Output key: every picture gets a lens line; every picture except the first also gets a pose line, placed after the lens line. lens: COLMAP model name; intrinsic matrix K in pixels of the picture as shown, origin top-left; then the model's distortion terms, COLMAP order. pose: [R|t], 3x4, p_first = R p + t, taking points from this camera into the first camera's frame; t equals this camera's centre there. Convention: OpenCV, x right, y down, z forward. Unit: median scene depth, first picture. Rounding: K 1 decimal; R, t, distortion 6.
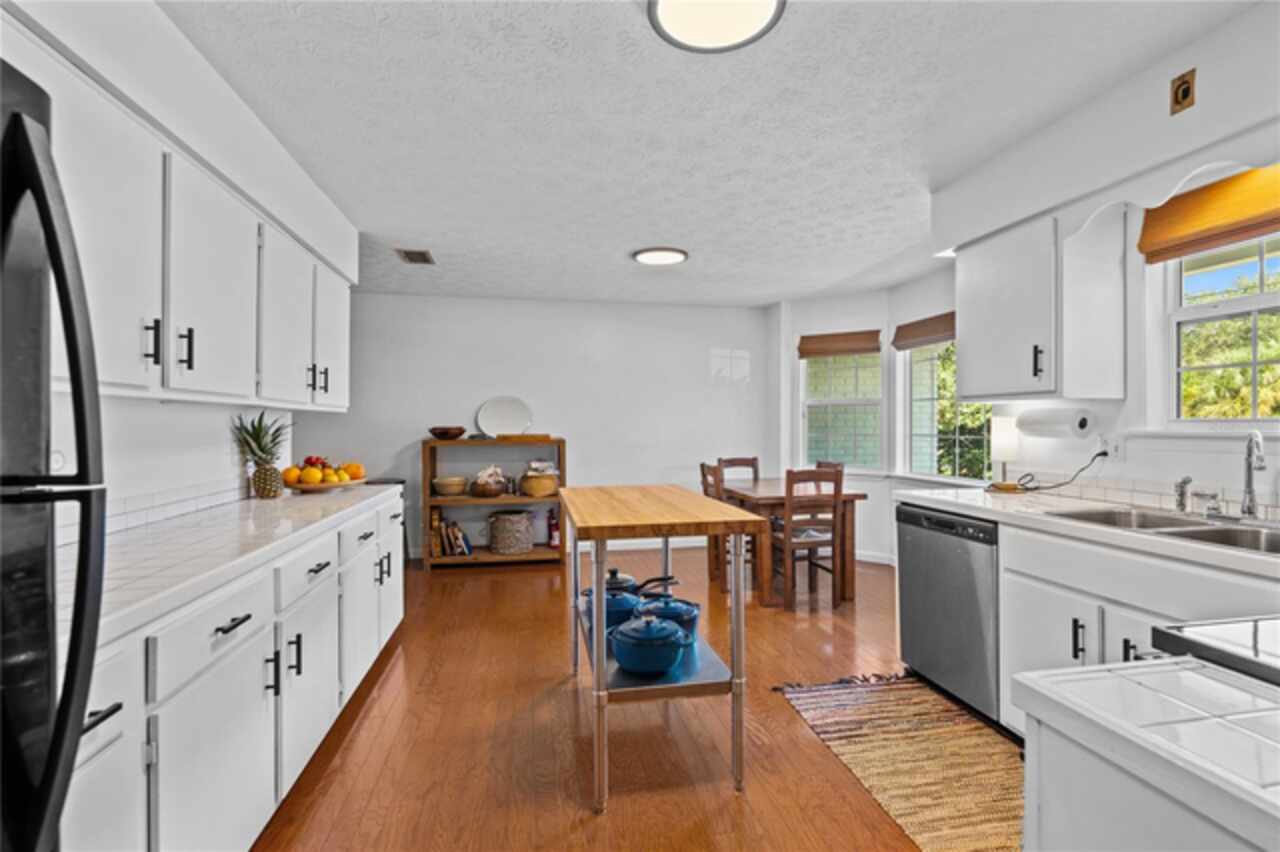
lens RADIAL K [[566.0, 0, 640.0], [0, 566.0, 426.0], [0, 0, 1]] dist [-0.000570, -0.000064]
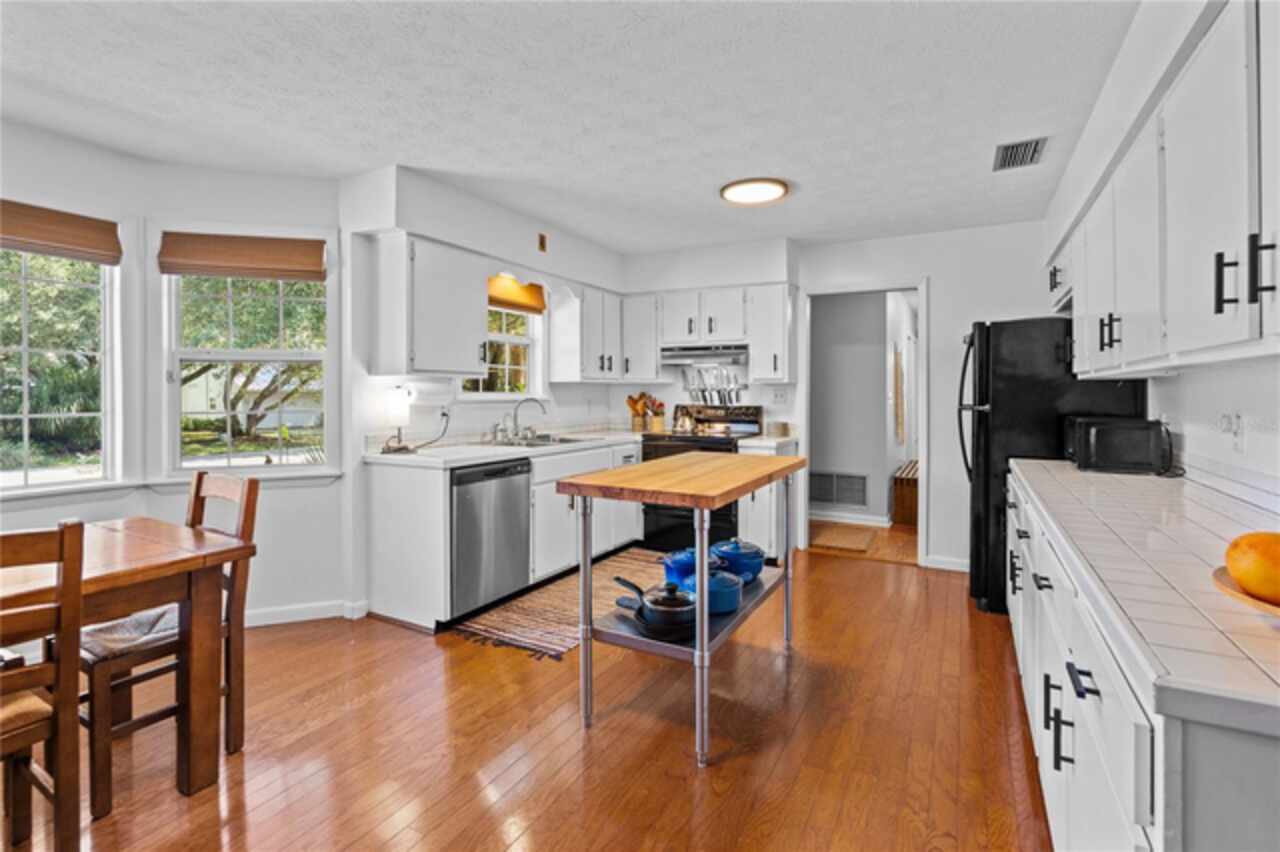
lens RADIAL K [[592.5, 0, 643.5], [0, 592.5, 391.2], [0, 0, 1]] dist [-0.000034, 0.000212]
pose [[-0.770708, 0.004913, 0.637170, -0.569528], [0.004870, 0.999986, -0.001821, -0.007047], [-0.637170, 0.001700, -0.770721, 1.775729]]
